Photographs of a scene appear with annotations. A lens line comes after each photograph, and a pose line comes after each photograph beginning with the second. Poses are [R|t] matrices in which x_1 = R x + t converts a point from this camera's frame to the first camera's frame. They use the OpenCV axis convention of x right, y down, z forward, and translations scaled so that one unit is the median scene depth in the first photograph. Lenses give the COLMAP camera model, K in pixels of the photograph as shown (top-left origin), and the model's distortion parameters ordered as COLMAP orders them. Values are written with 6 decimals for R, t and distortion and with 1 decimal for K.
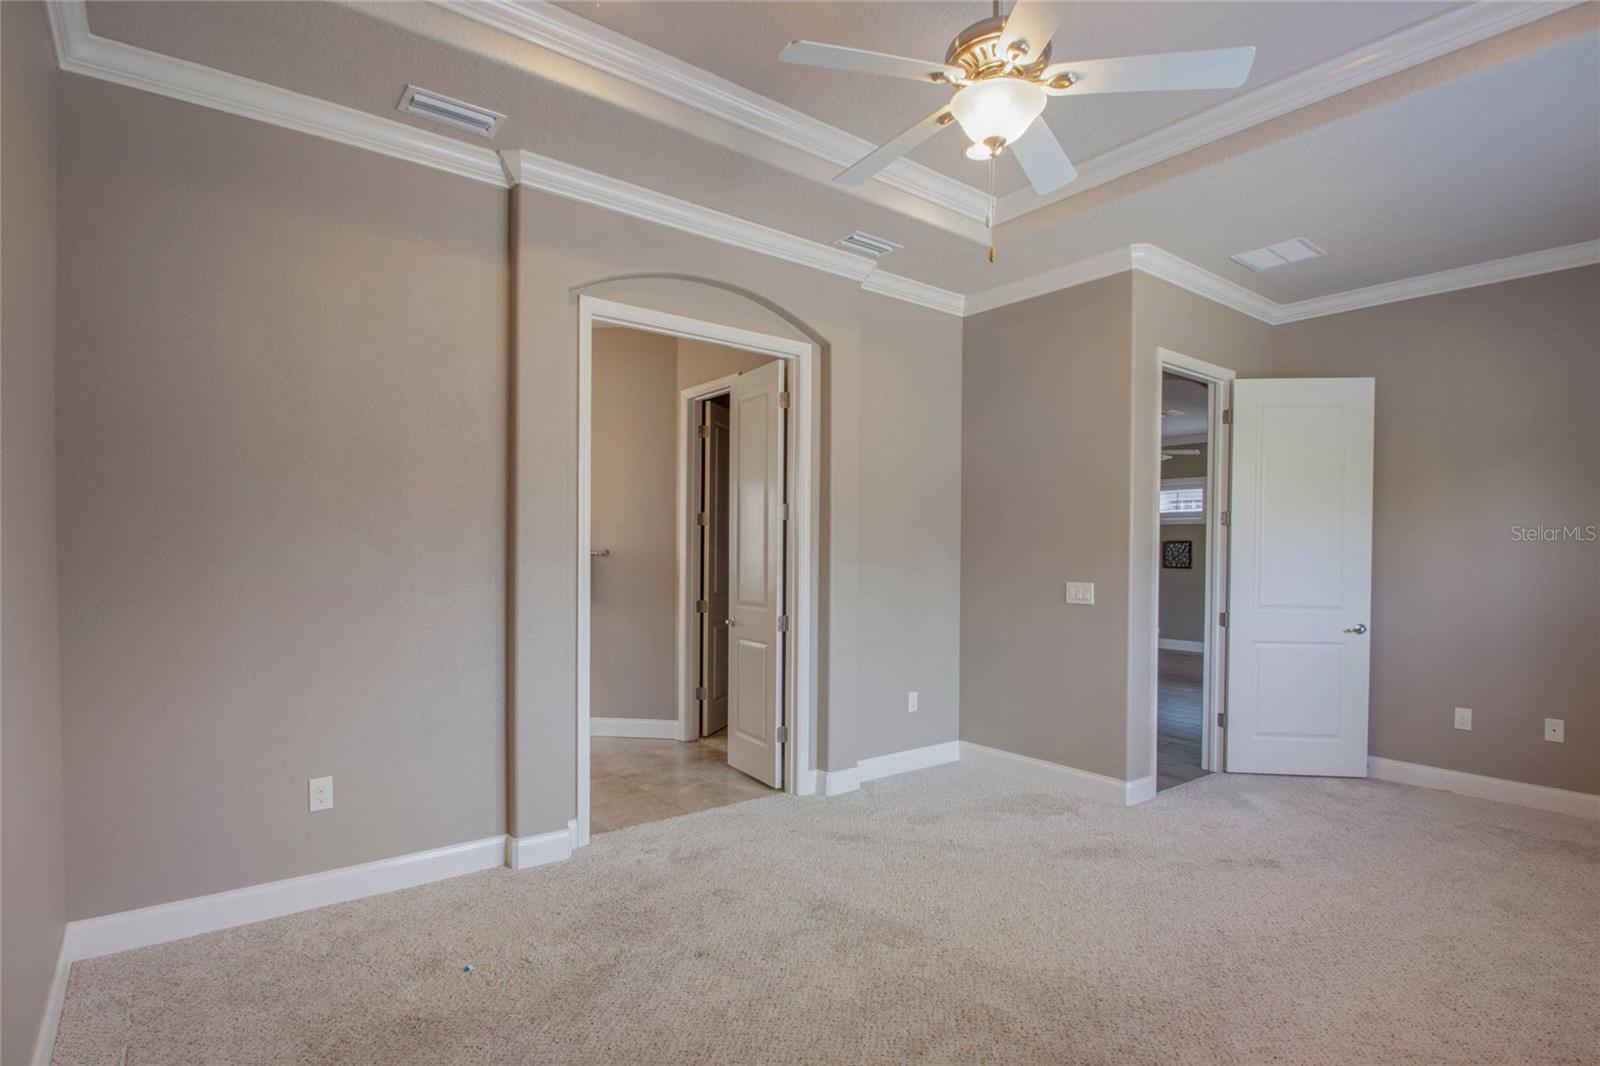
lens RADIAL K [[800.7, 0, 790.6], [0, 800.7, 563.7], [0, 0, 1]] dist [0.000595, 0.000141]
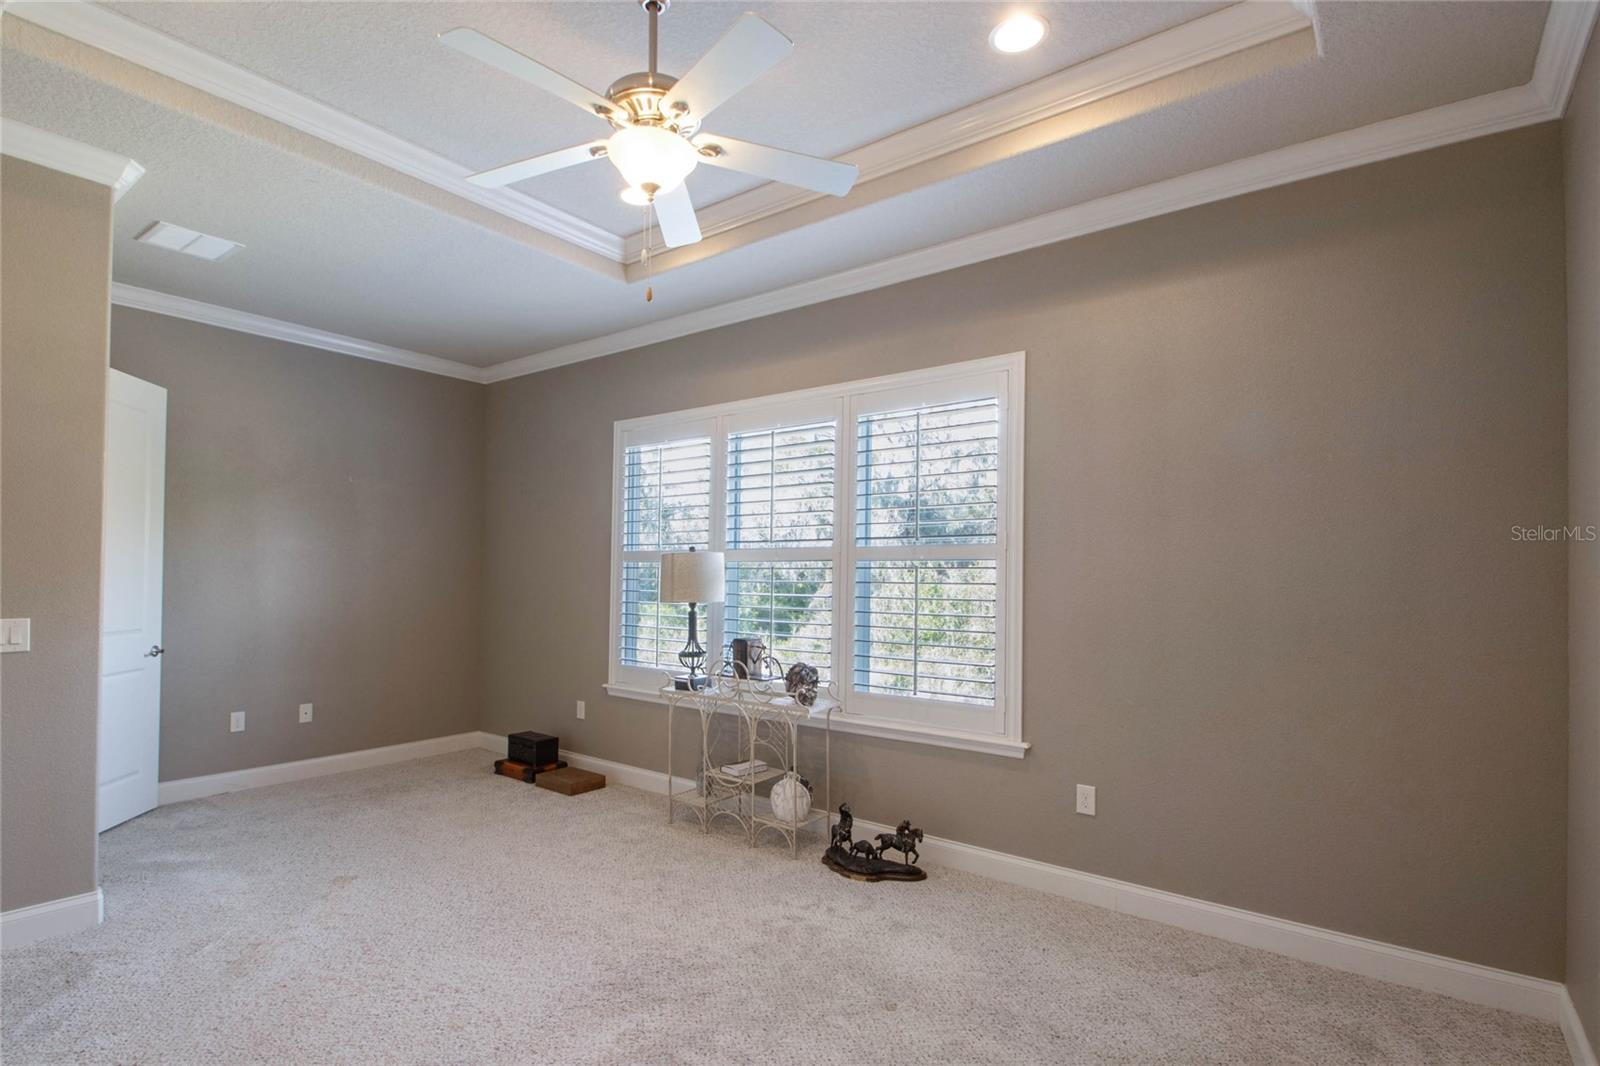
lens RADIAL K [[800.7, 0, 790.6], [0, 800.7, 563.7], [0, 0, 1]] dist [0.000595, 0.000141]
pose [[-0.251676, 0.002281, 0.967809, -0.439428], [0.000608, 0.999997, -0.002199, -0.021319], [-0.967811, 0.000035, -0.251677, 0.577296]]
